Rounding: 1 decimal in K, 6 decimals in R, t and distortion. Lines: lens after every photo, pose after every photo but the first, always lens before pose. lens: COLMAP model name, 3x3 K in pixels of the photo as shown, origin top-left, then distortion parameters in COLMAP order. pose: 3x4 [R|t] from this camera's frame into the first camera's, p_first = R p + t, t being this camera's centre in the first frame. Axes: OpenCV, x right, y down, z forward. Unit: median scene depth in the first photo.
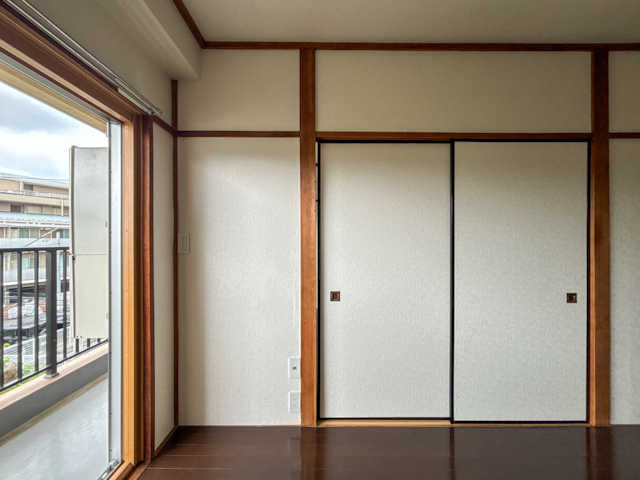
lens RADIAL K [[256.9, 0, 320.0], [0, 256.9, 240.0], [0, 0, 1]] dist [-0.002635, -0.000248]
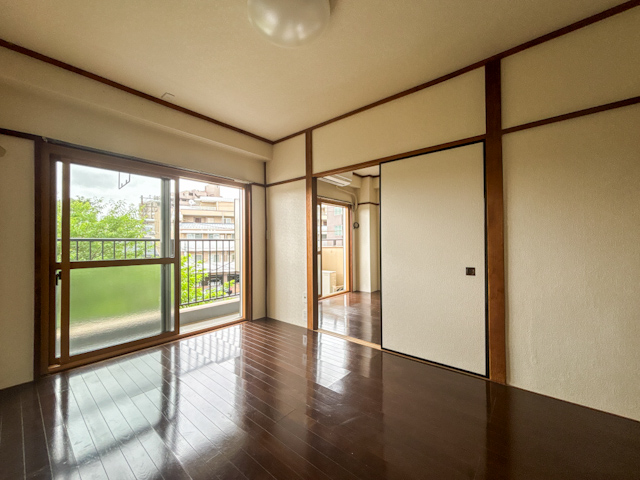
lens RADIAL K [[256.9, 0, 320.0], [0, 256.9, 240.0], [0, 0, 1]] dist [-0.002635, -0.000248]
pose [[0.766682, -0.012304, -0.641909, 1.232234], [0.008812, 0.999924, -0.008641, 0.080461], [0.641966, 0.000968, 0.766732, -0.413415]]
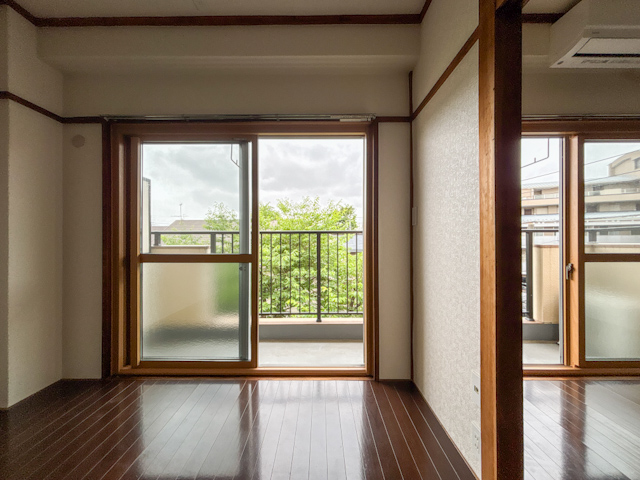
lens RADIAL K [[256.9, 0, 320.0], [0, 256.9, 240.0], [0, 0, 1]] dist [-0.002635, -0.000248]
pose [[-0.007563, -0.001850, -0.999970, 0.560134], [0.007422, 0.999971, -0.001906, 0.112868], [0.999944, -0.007437, -0.007549, 0.603337]]
